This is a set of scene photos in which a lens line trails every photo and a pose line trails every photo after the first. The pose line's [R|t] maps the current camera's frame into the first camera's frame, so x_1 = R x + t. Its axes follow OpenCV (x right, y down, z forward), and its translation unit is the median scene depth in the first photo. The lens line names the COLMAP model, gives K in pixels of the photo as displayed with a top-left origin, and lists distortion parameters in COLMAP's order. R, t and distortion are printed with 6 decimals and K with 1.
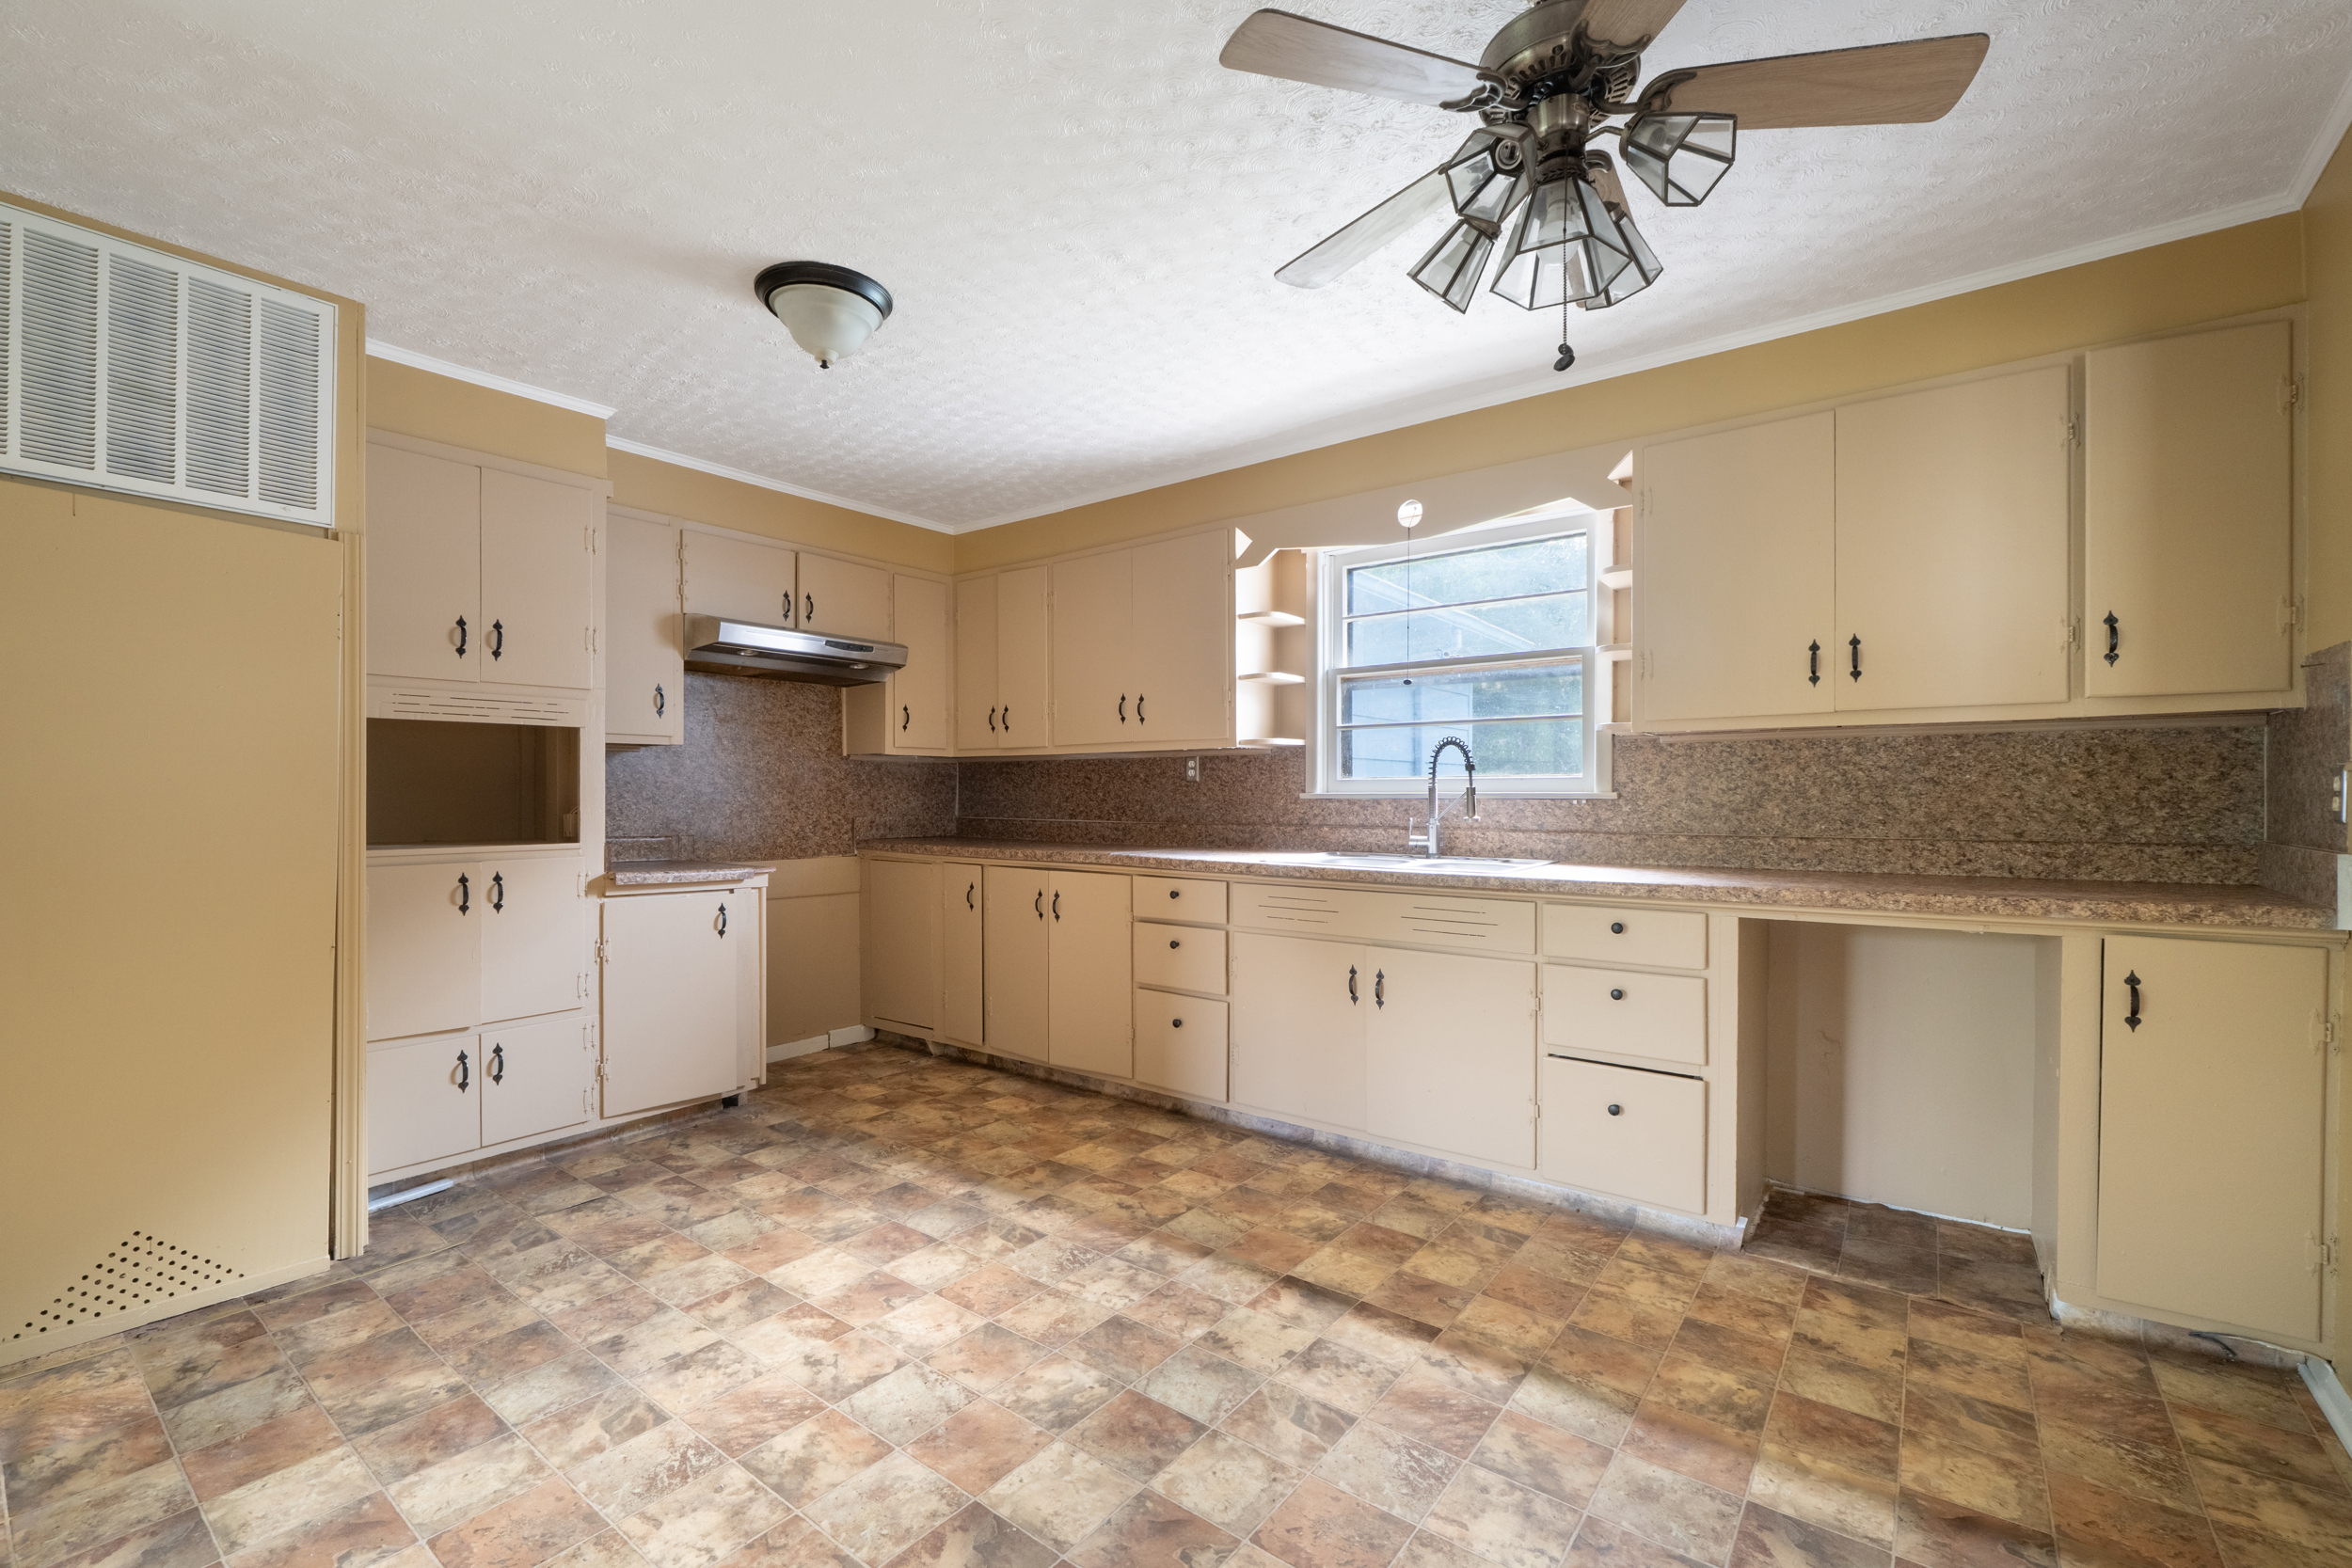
lens RADIAL K [[1002.4, 0, 1187.5], [0, 1002.4, 788.8], [0, 0, 1]] dist [-0.002339, -0.000021]
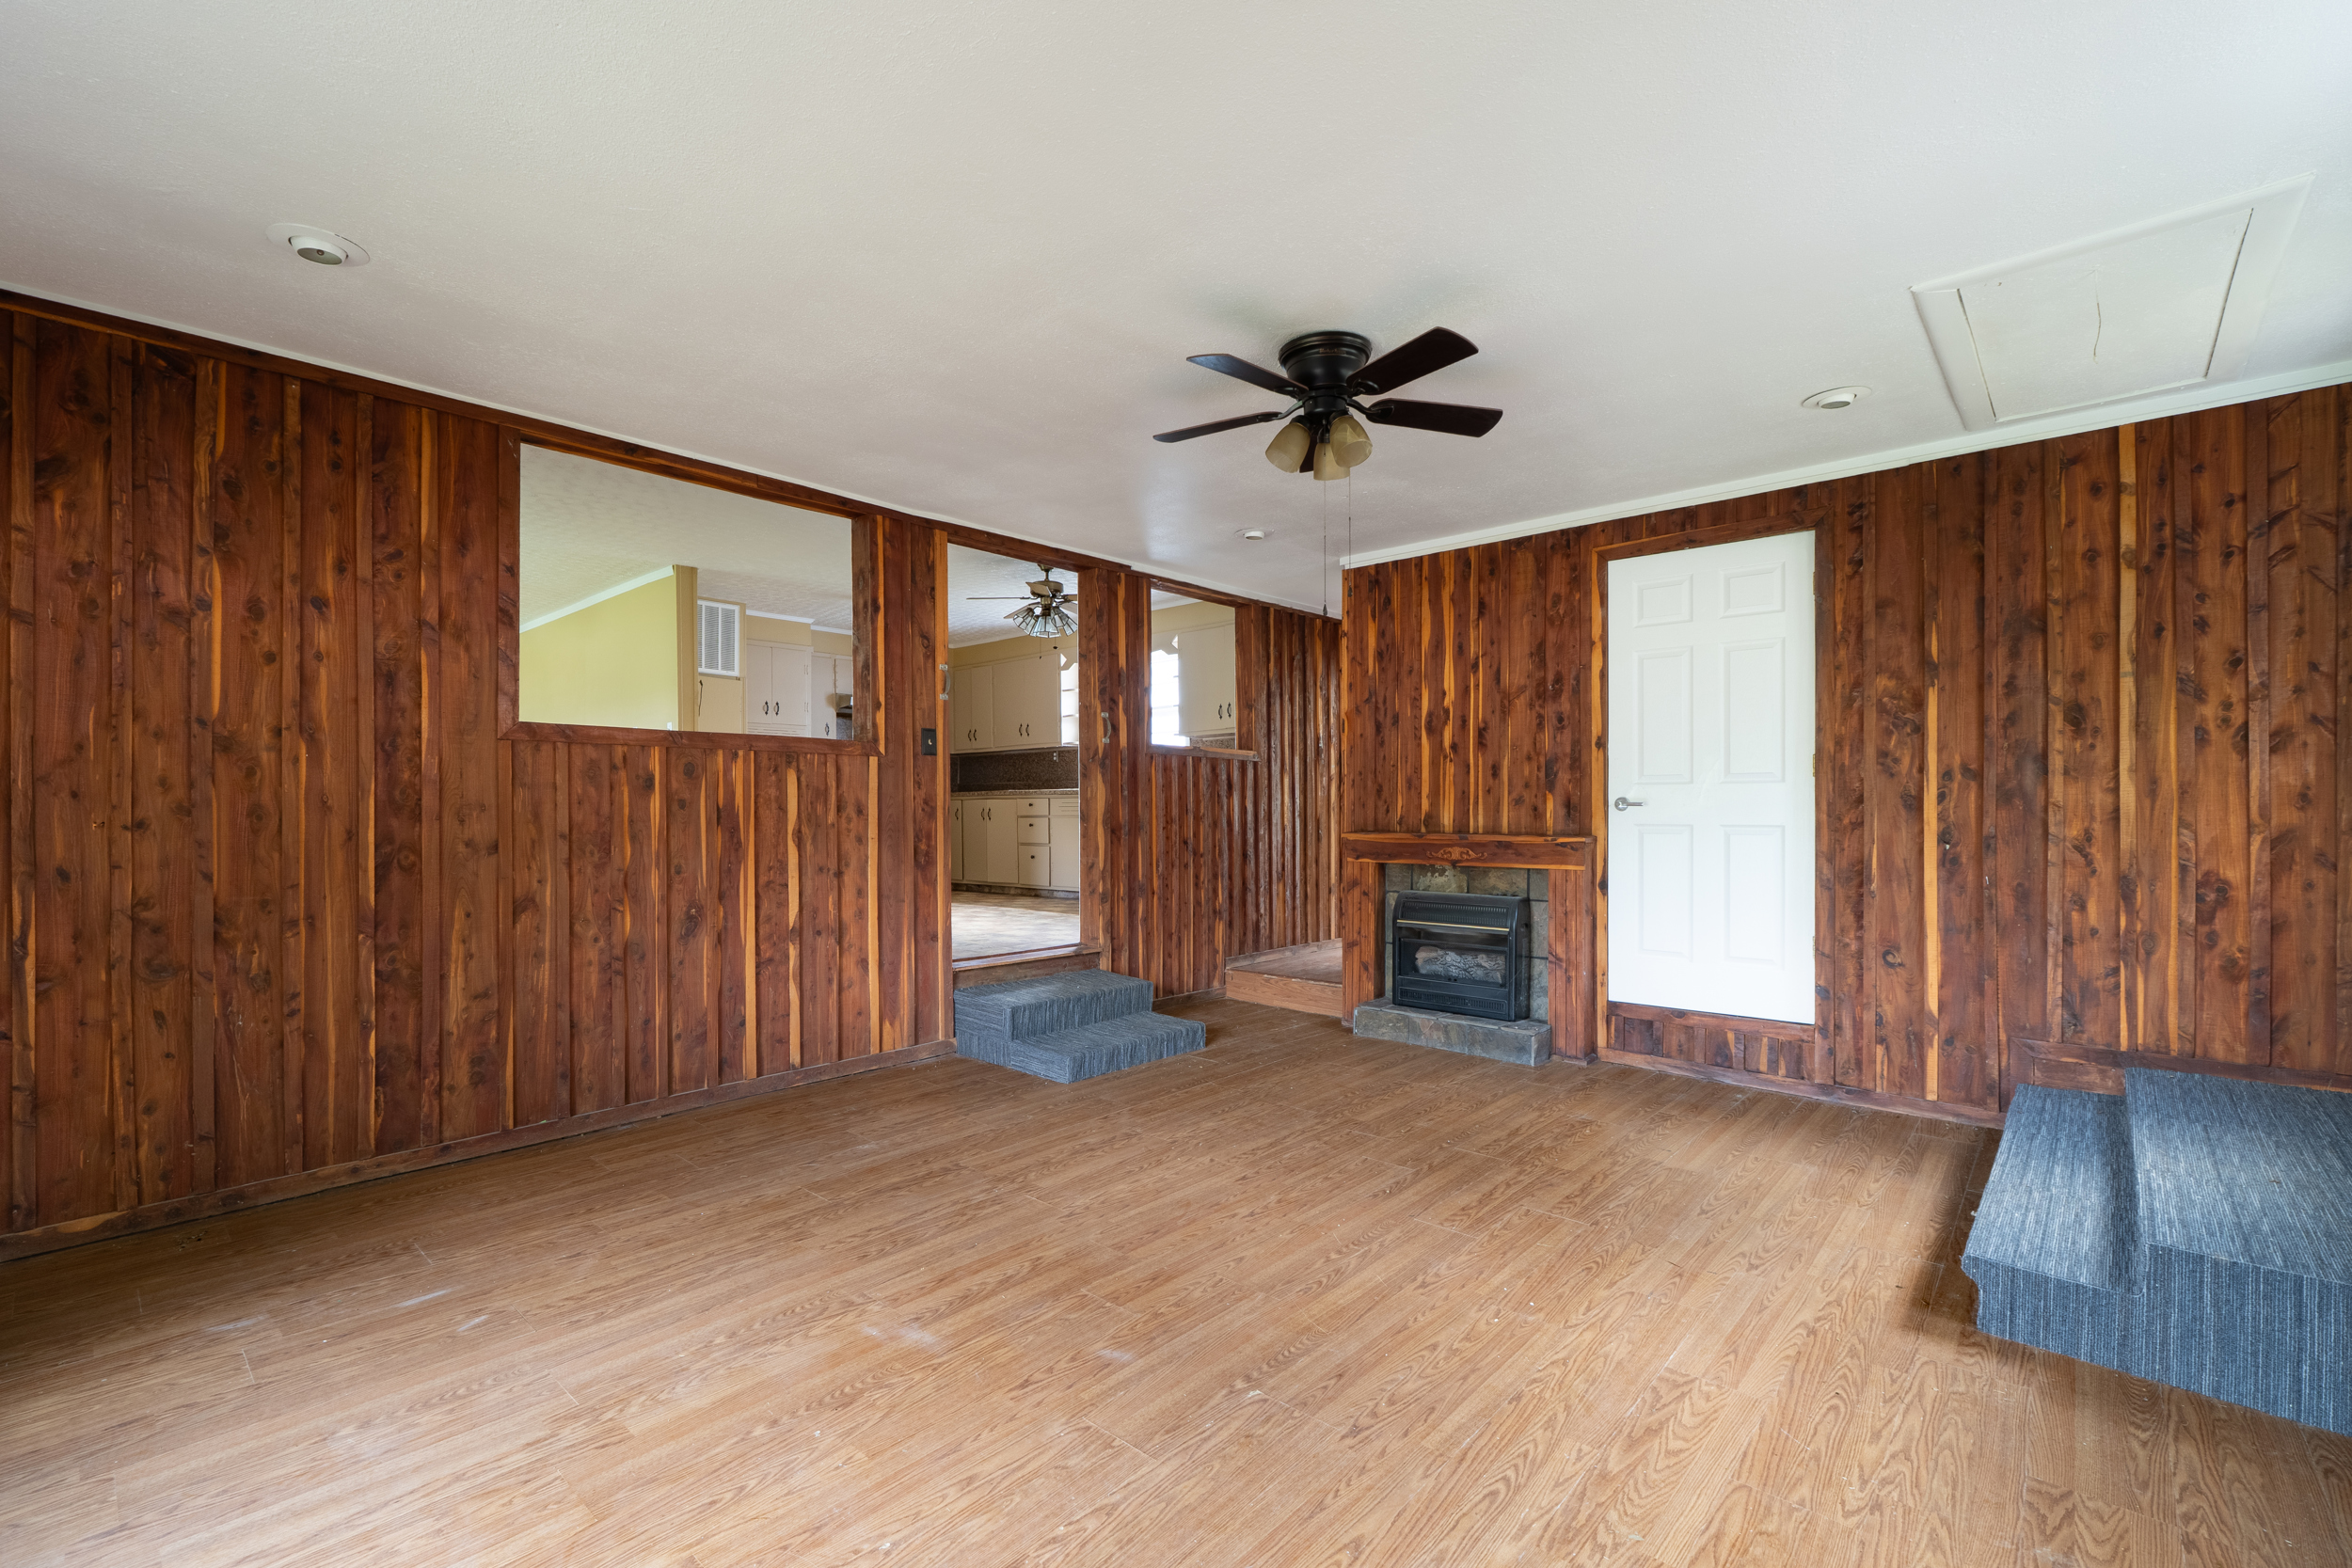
lens RADIAL K [[1002.4, 0, 1165.8], [0, 1002.4, 795.9], [0, 0, 1]] dist [-0.002339, -0.000021]
pose [[0.996403, -0.007145, -0.084439, 0.498550], [0.006773, 0.999966, -0.004692, 0.091193], [0.084469, 0.004104, 0.996418, -1.359091]]
